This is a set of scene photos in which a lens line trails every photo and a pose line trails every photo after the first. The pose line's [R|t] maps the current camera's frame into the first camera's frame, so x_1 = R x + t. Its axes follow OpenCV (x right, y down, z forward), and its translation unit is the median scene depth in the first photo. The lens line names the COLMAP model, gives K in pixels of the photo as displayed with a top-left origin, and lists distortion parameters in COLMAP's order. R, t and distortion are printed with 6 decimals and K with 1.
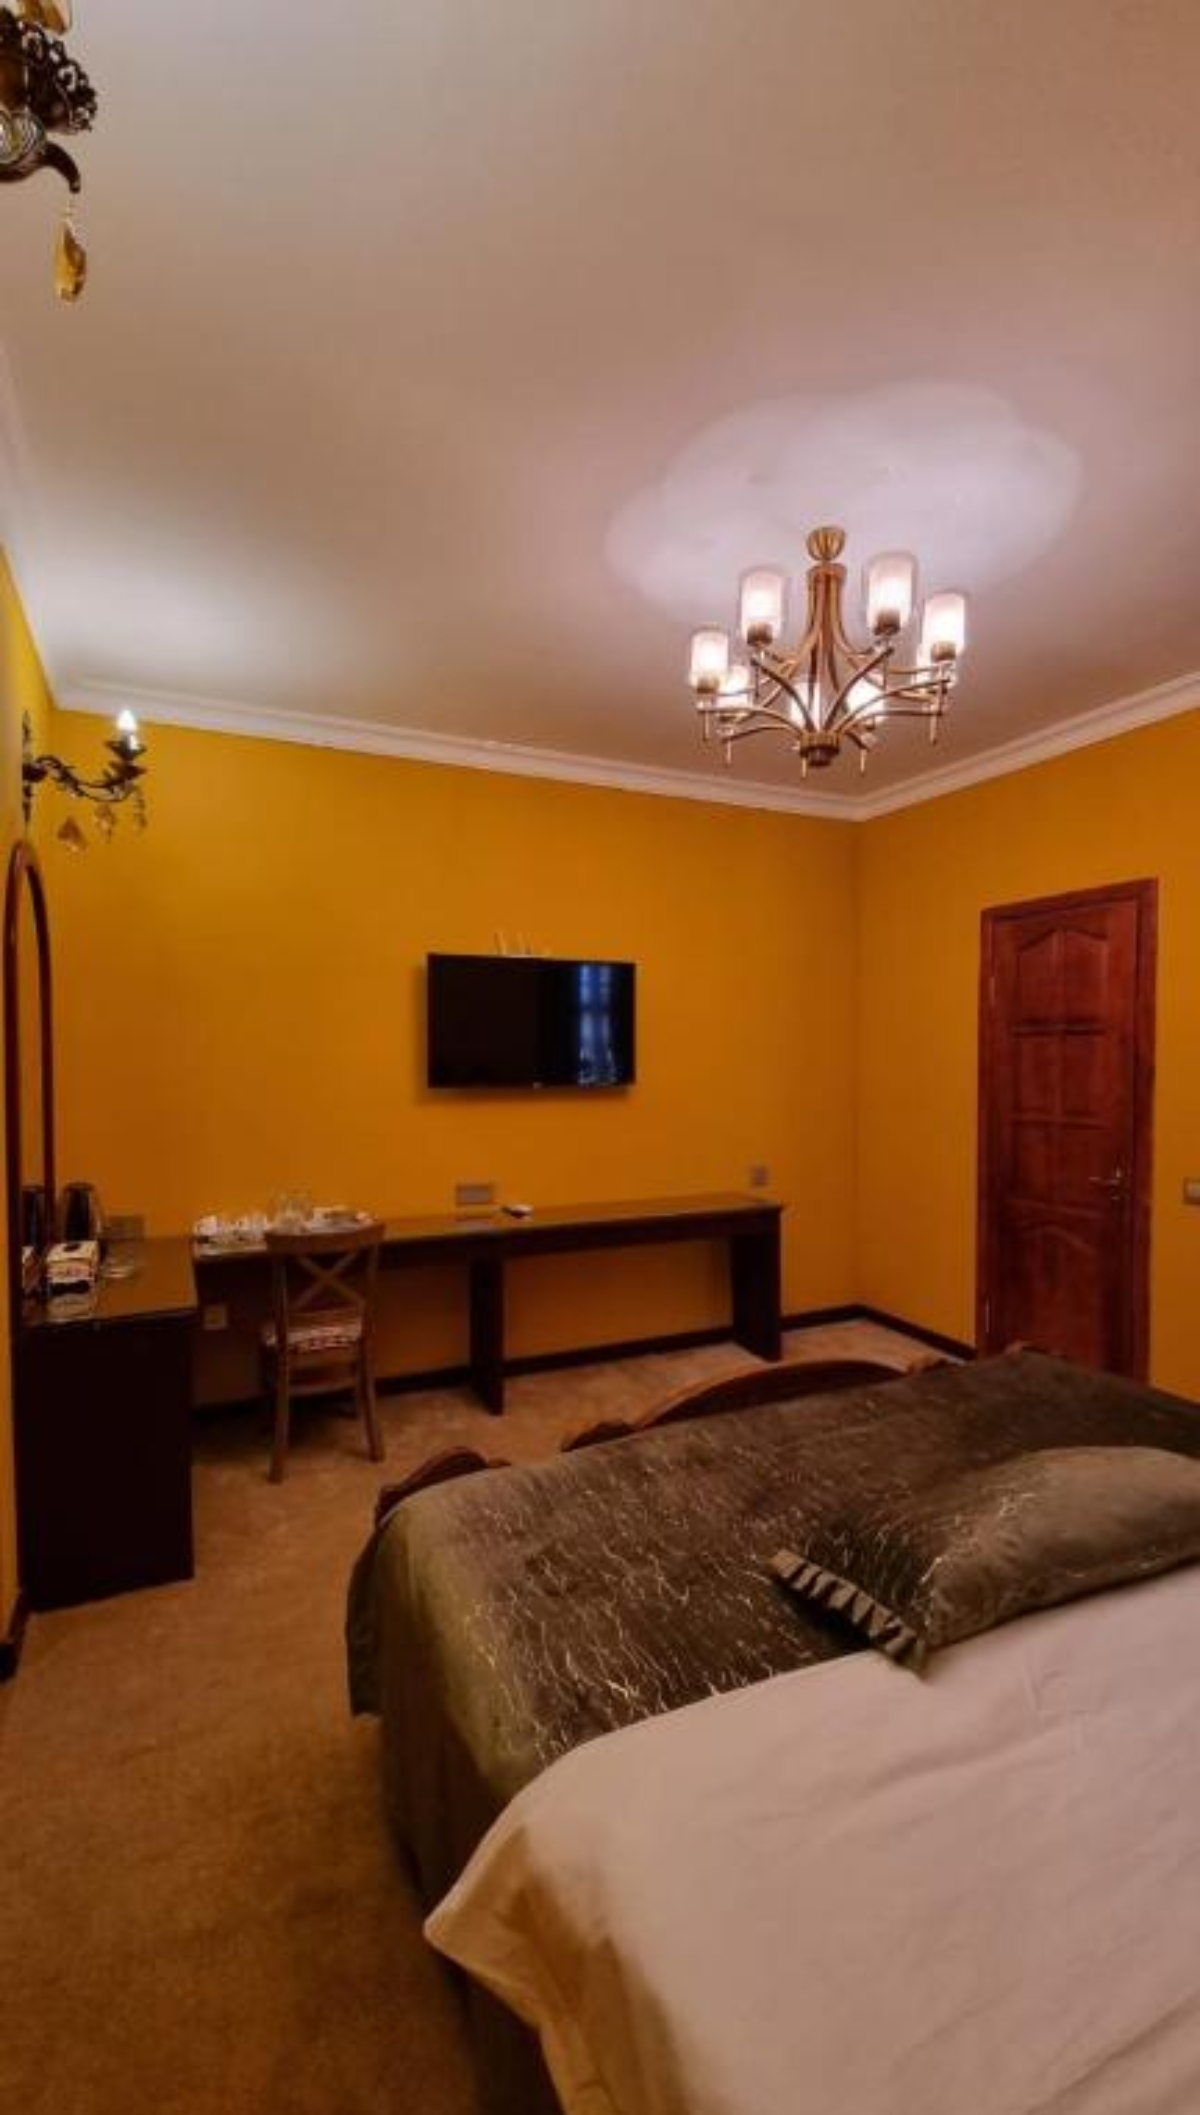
lens RADIAL K [[870.9, 0, 592.5], [0, 870.9, 1075.6], [0, 0, 1]] dist [0.000406, 0.000020]
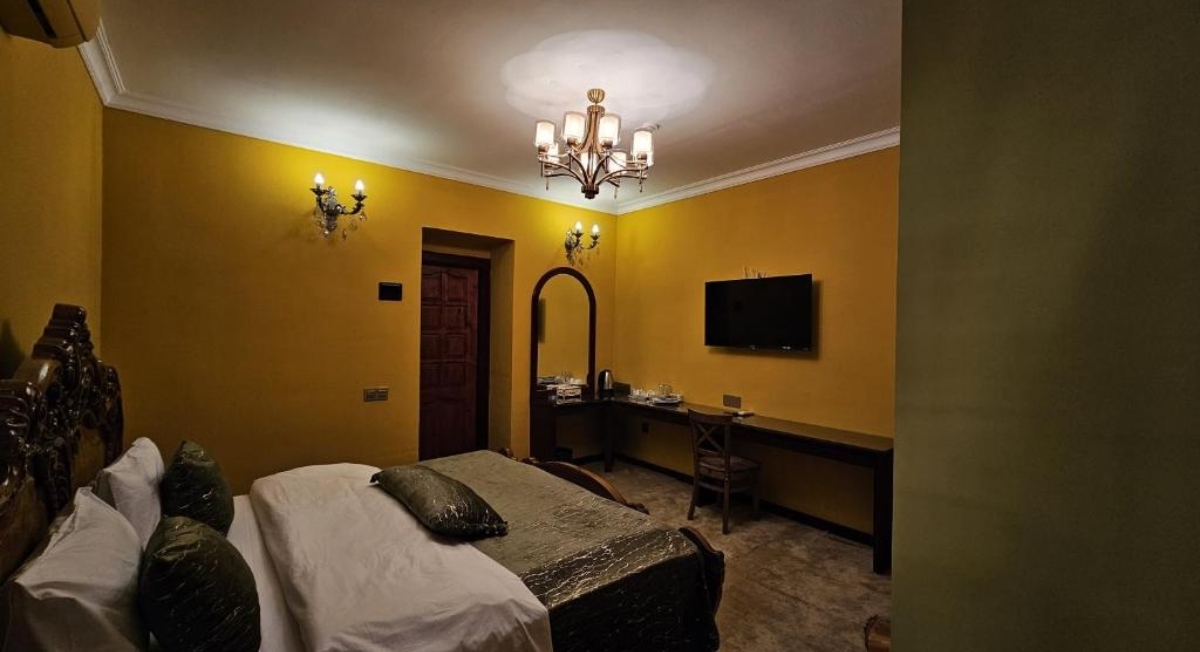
lens RADIAL K [[485.3, 0, 600.0], [0, 485.3, 326.0], [0, 0, 1]] dist [-0.000821, 0.000035]
pose [[0.252755, 0.003357, -0.967525, 0.869992], [-0.035226, 0.999363, -0.005735, -0.017093], [0.966889, 0.035531, 0.252712, 0.440600]]
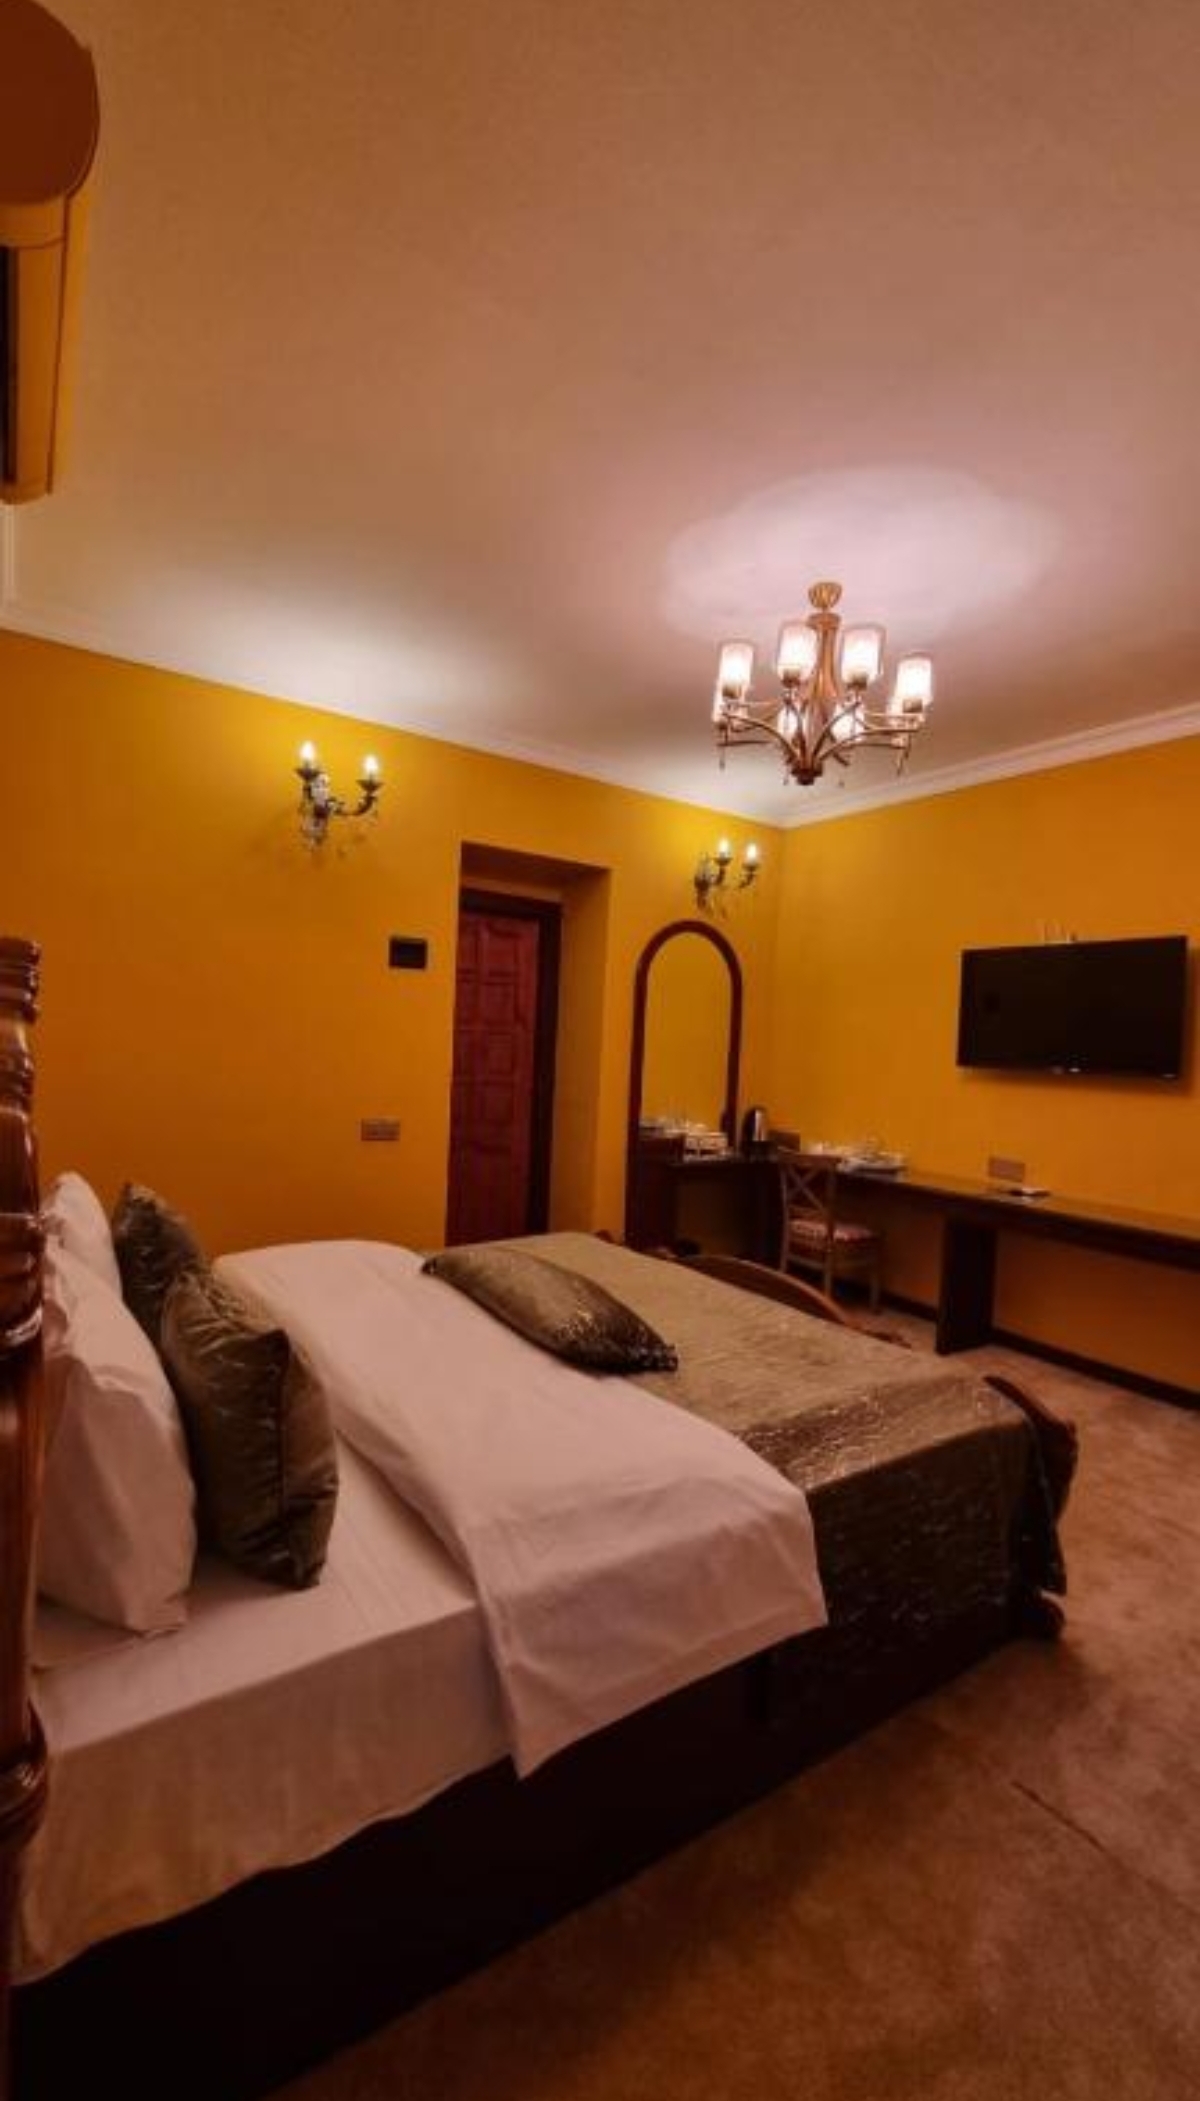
lens RADIAL K [[863.8, 0, 605.1], [0, 863.8, 1067.9], [0, 0, 1]] dist [-0.001927, -0.000054]
pose [[0.171292, 0.040761, -0.984377, 0.846759], [-0.065960, 0.997377, 0.029821, 0.012369], [0.983010, 0.059821, 0.173531, 0.329211]]
